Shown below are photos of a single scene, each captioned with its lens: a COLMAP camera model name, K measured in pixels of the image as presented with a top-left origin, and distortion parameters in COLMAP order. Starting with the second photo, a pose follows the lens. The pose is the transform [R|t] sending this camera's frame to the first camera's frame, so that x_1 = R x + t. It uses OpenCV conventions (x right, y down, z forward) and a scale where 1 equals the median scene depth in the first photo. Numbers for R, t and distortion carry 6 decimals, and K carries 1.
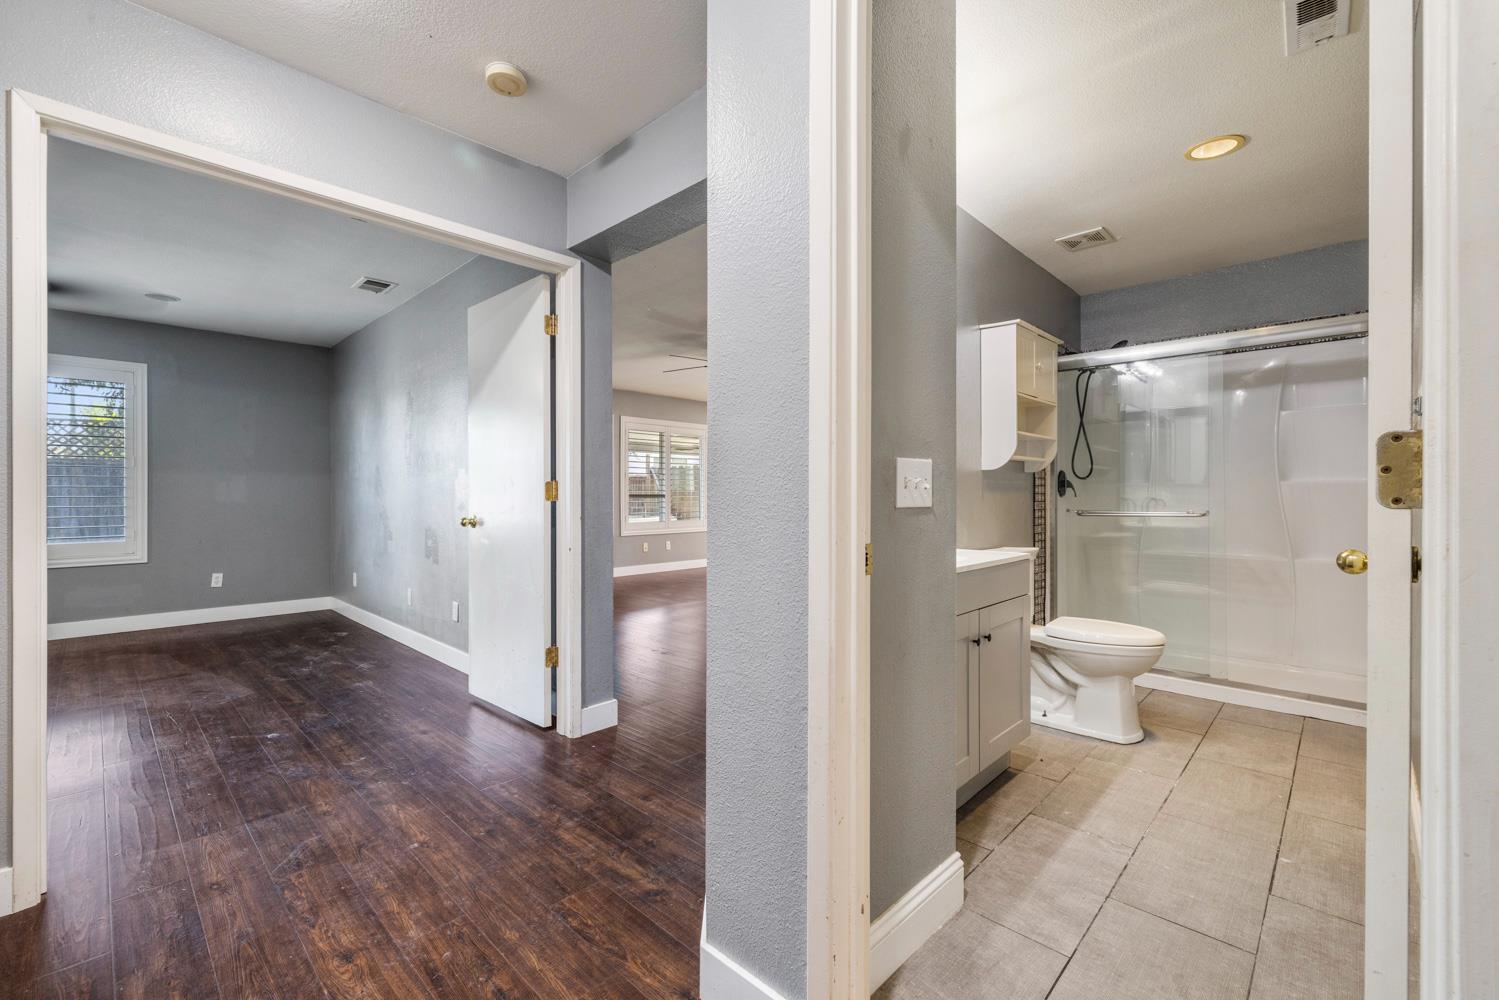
lens RADIAL K [[648.2, 0, 763.0], [0, 648.2, 497.0], [0, 0, 1]] dist [0.008183, -0.001607]
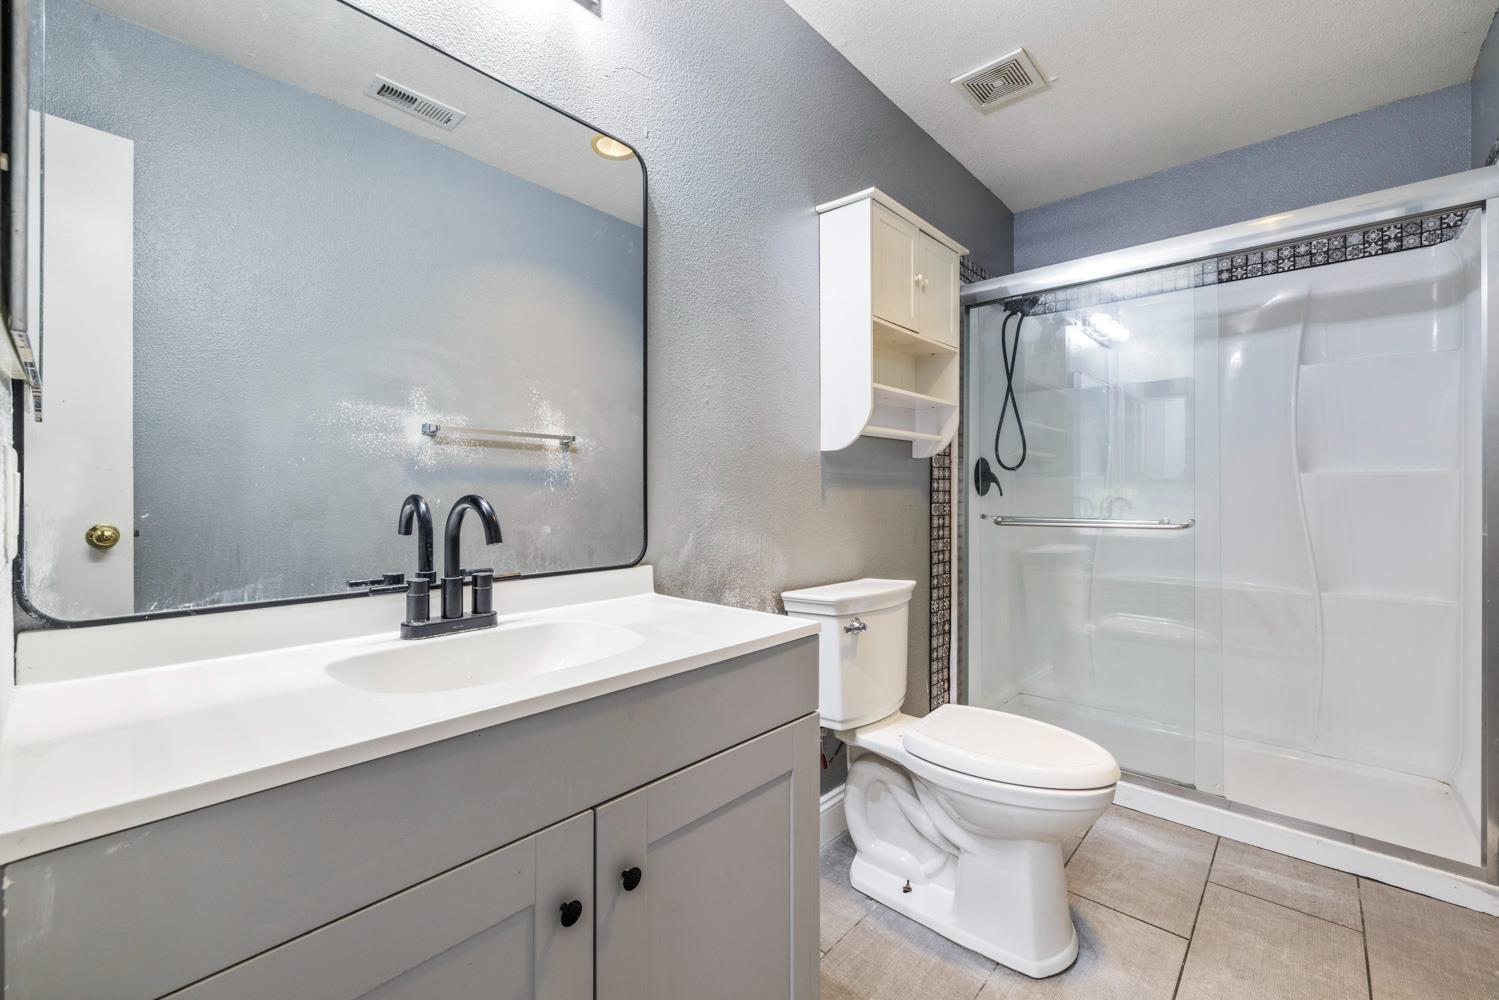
lens RADIAL K [[648.2, 0, 760.0], [0, 648.2, 494.1], [0, 0, 1]] dist [0.008183, -0.001607]
pose [[0.999704, 0.001739, 0.024273, 0.229989], [-0.001722, 0.999998, -0.000696, -0.001177], [-0.024274, 0.000654, 0.999705, 0.349928]]
